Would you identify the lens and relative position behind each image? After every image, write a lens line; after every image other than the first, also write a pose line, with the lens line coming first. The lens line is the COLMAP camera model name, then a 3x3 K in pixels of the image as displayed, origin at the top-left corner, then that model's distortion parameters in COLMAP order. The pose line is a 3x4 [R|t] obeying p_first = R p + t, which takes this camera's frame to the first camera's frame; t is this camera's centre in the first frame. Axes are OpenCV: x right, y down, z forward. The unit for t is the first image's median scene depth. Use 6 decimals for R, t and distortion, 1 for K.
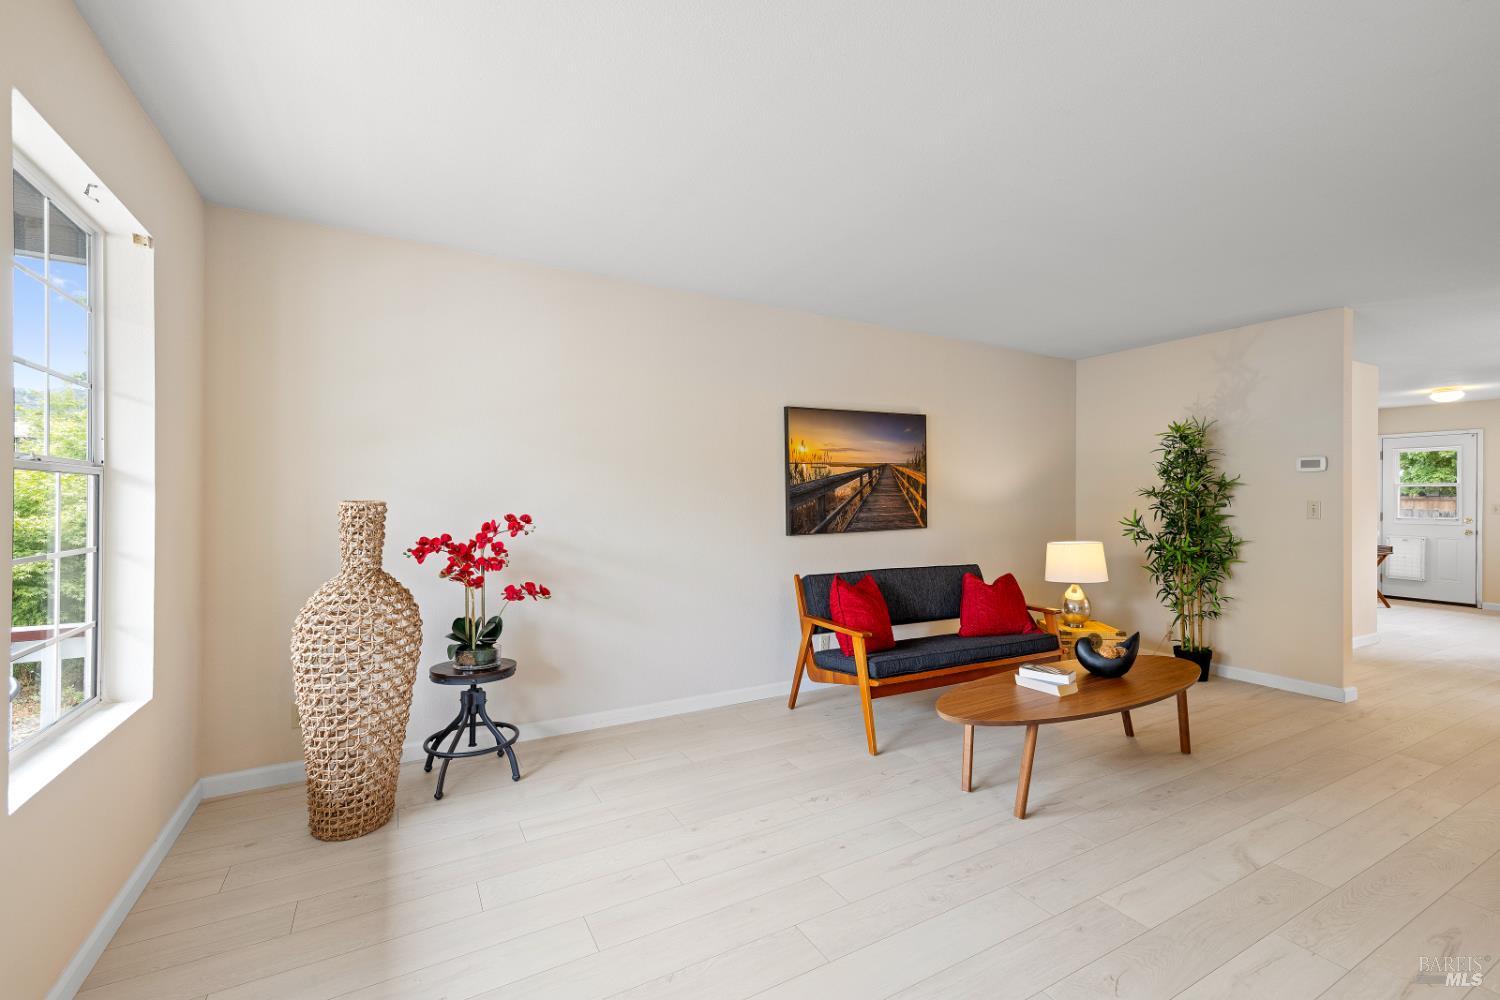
lens RADIAL K [[634.5, 0, 738.4], [0, 634.5, 501.2], [0, 0, 1]] dist [-0.000706, 0.001810]
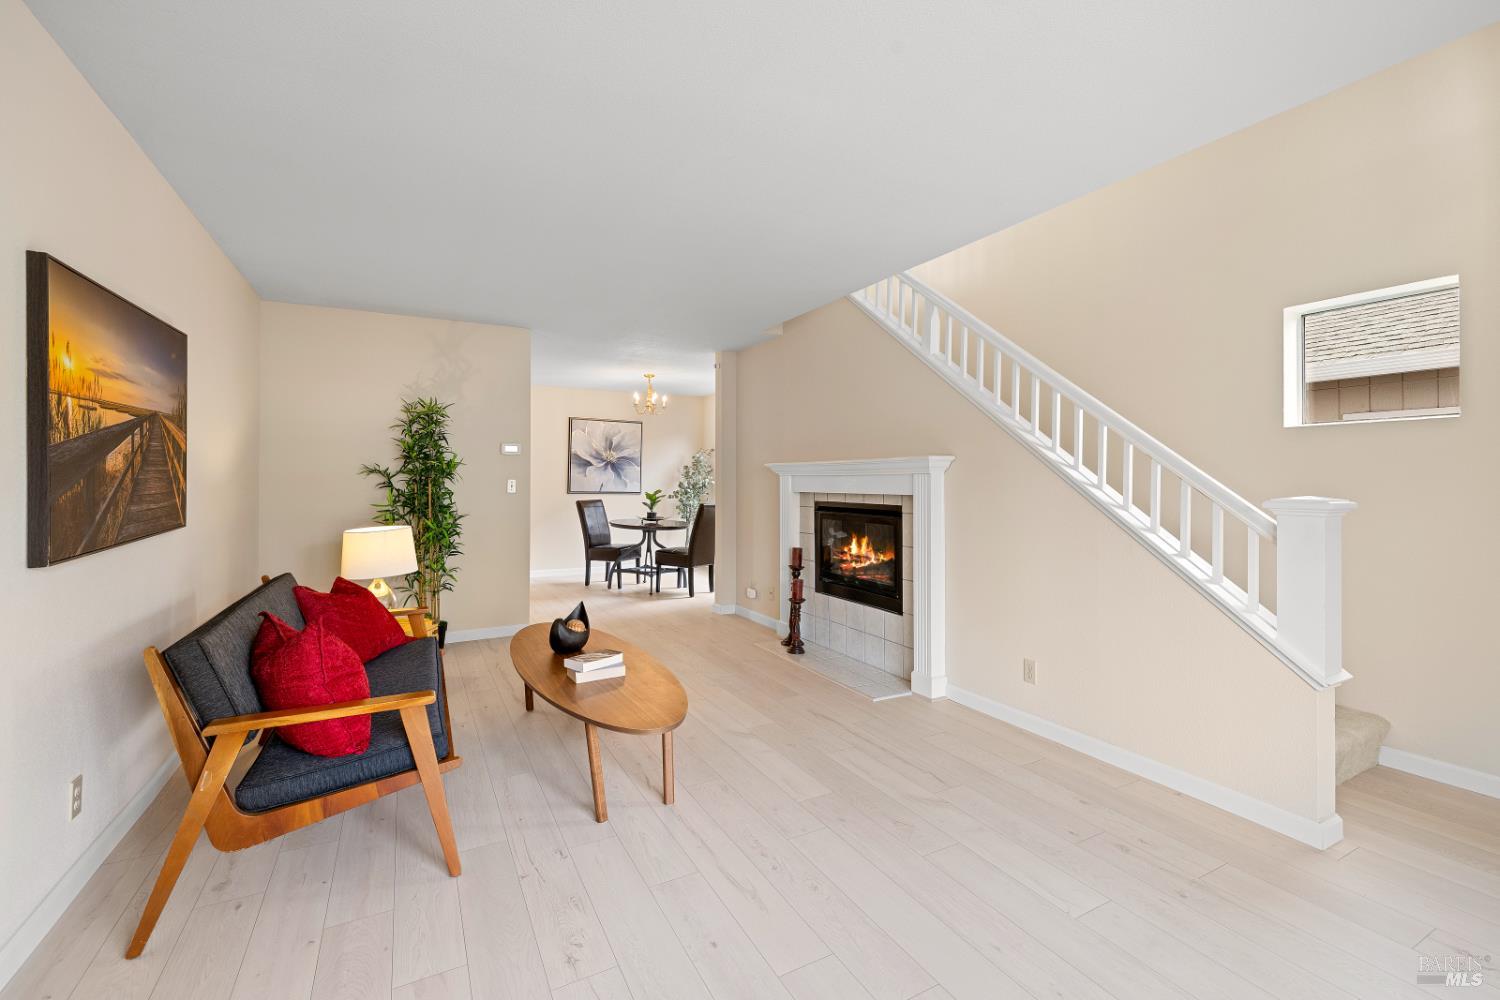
lens RADIAL K [[634.5, 0, 750.2], [0, 634.5, 470.0], [0, 0, 1]] dist [-0.000706, 0.001810]
pose [[-0.000432, 0.010461, 0.999945, -0.320402], [0.005264, 0.999931, -0.010459, -0.001749], [-0.999986, 0.005259, -0.000487, 0.519948]]
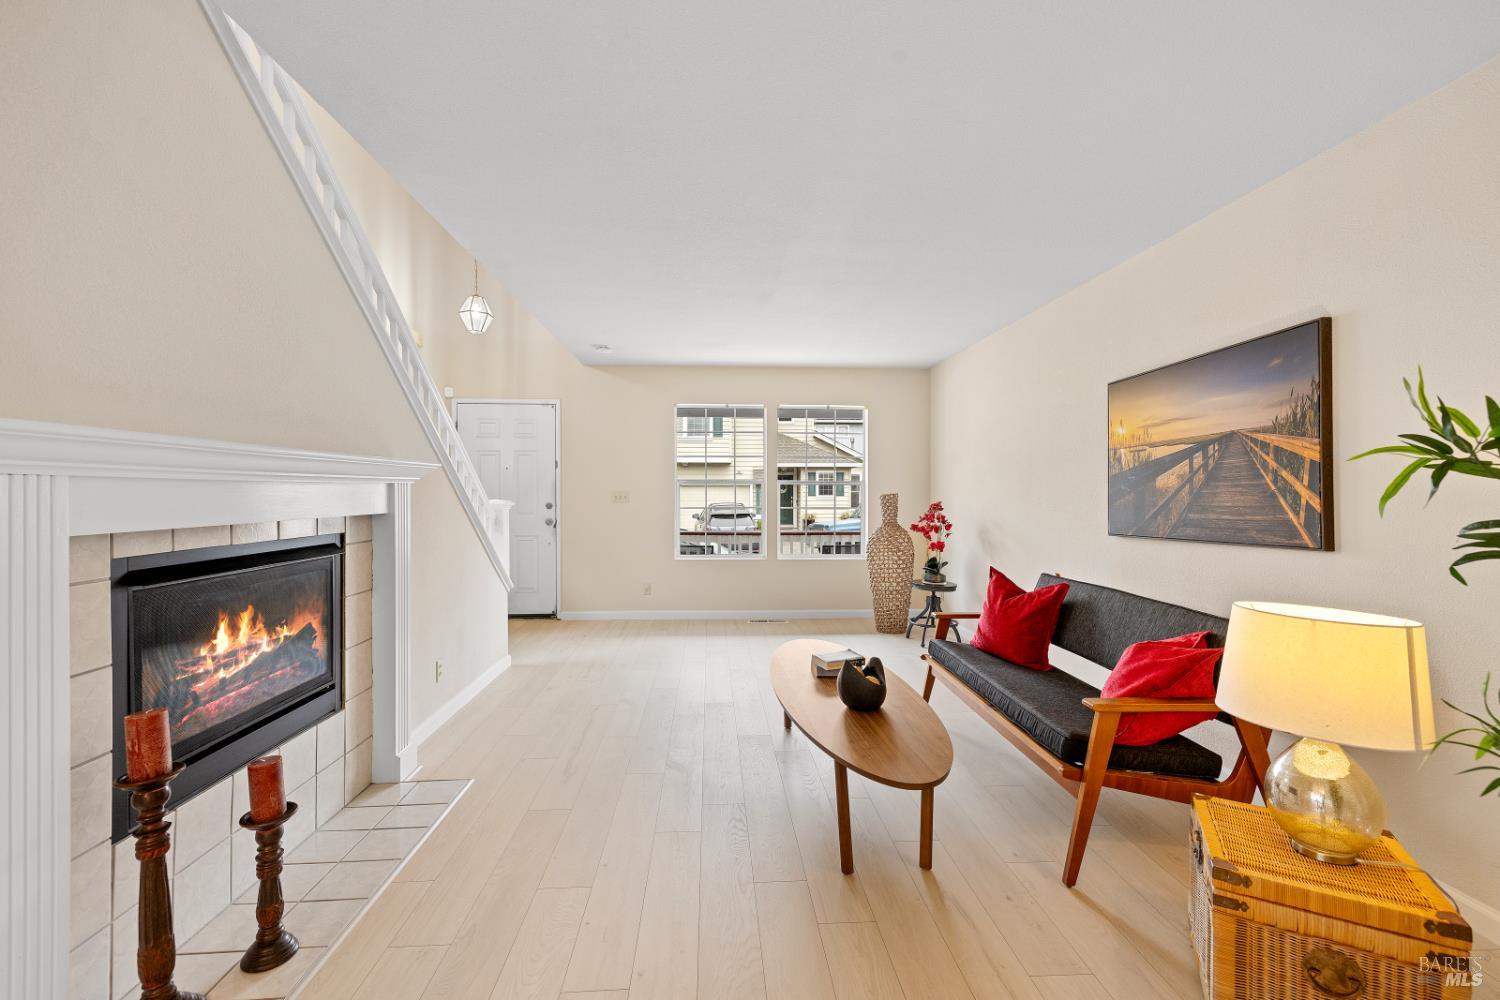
lens RADIAL K [[634.5, 0, 736.8], [0, 634.5, 492.2], [0, 0, 1]] dist [-0.000706, 0.001810]
pose [[-0.436985, -0.005764, -0.899450, 1.012331], [-0.008902, 0.999958, -0.002083, 0.002554], [0.899425, 0.007097, -0.437018, 0.885201]]
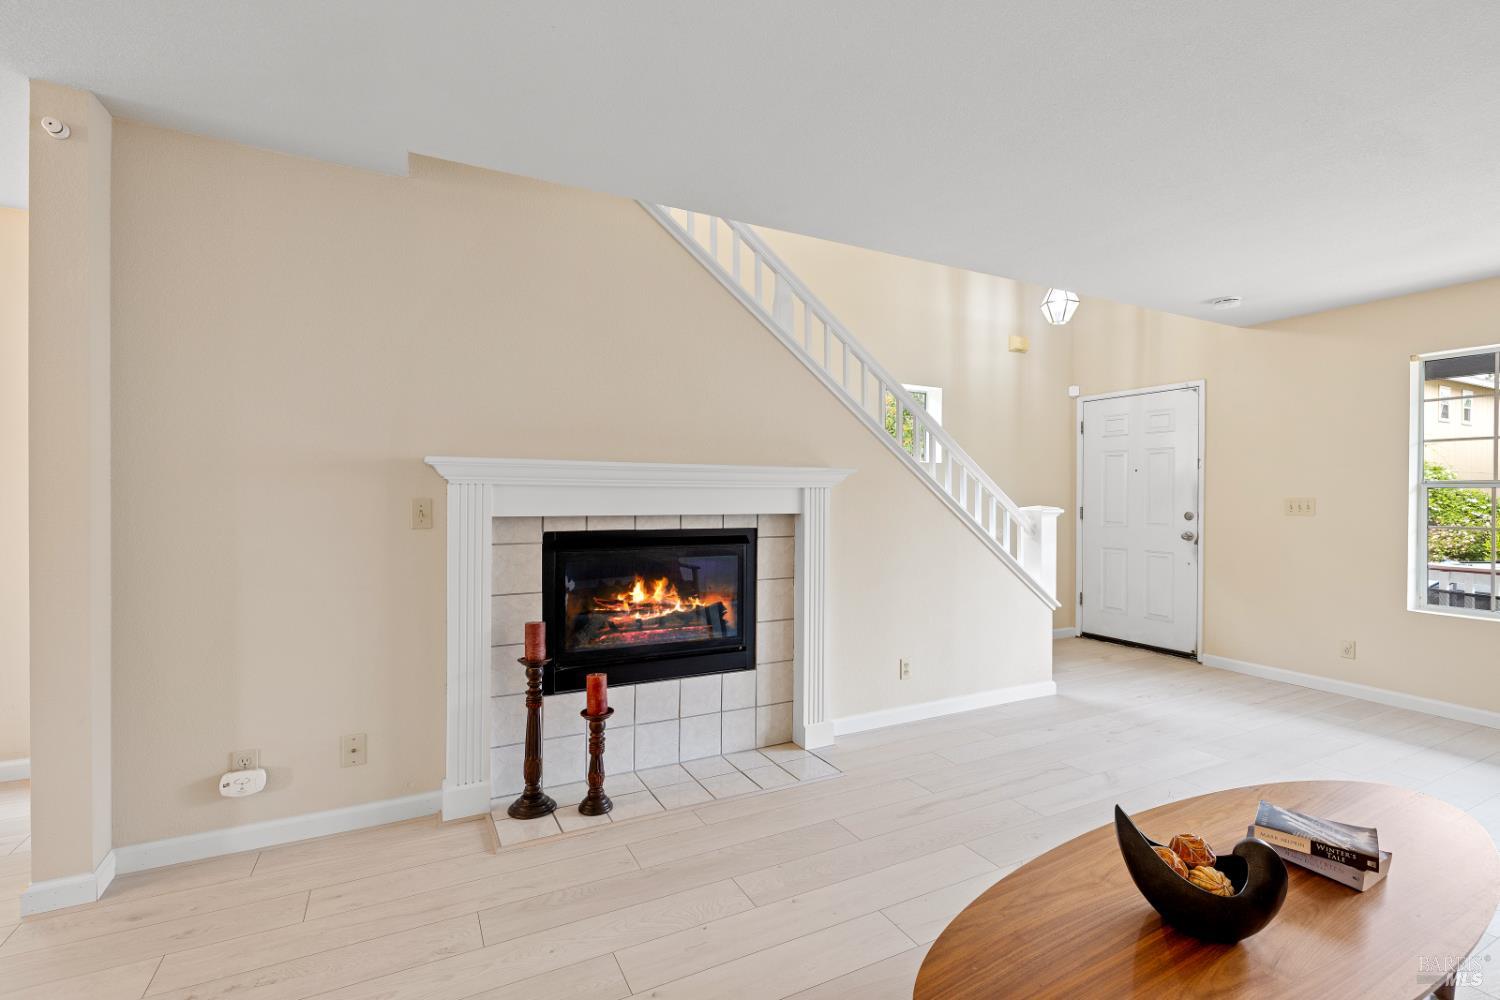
lens RADIAL K [[634.5, 0, 793.3], [0, 634.5, 493.4], [0, 0, 1]] dist [-0.000706, 0.001810]
pose [[-0.999601, -0.015012, 0.023931, 0.574546], [-0.014887, 0.999874, 0.005423, -0.002332], [-0.024009, 0.005064, -0.999699, 1.033723]]
